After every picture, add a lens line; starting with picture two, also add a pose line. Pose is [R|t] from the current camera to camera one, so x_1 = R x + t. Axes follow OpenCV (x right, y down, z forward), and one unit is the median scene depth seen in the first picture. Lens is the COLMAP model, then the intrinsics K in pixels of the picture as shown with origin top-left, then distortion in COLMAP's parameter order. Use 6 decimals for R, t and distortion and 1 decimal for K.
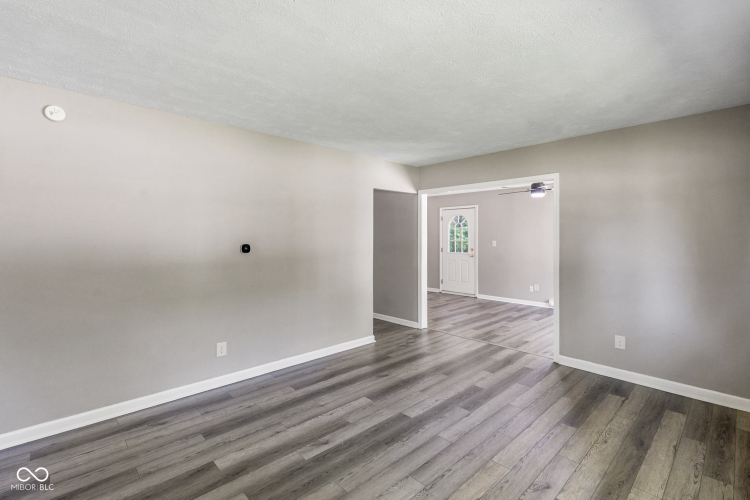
lens RADIAL K [[339.7, 0, 373.1], [0, 339.7, 237.1], [0, 0, 1]] dist [-0.001460, -0.000097]
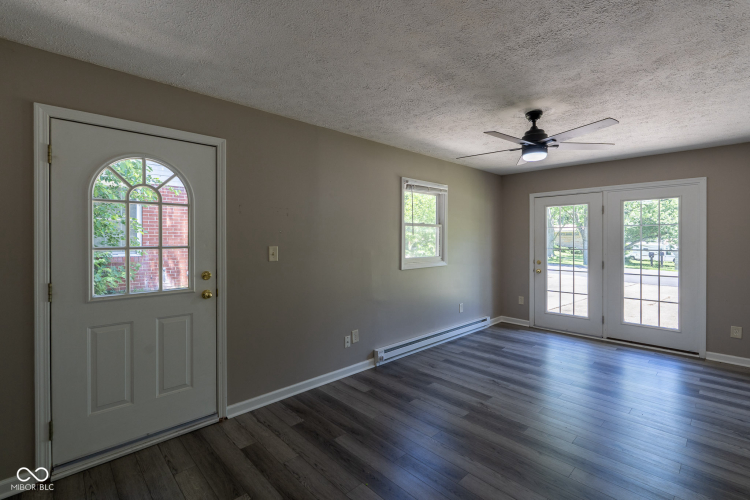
lens RADIAL K [[339.7, 0, 373.1], [0, 339.7, 237.1], [0, 0, 1]] dist [-0.001460, -0.000097]
pose [[-0.014905, 0.009351, 0.999845, -0.085147], [-0.000423, 0.999956, -0.009358, 0.010801], [-0.999889, -0.000562, -0.014900, 2.491668]]
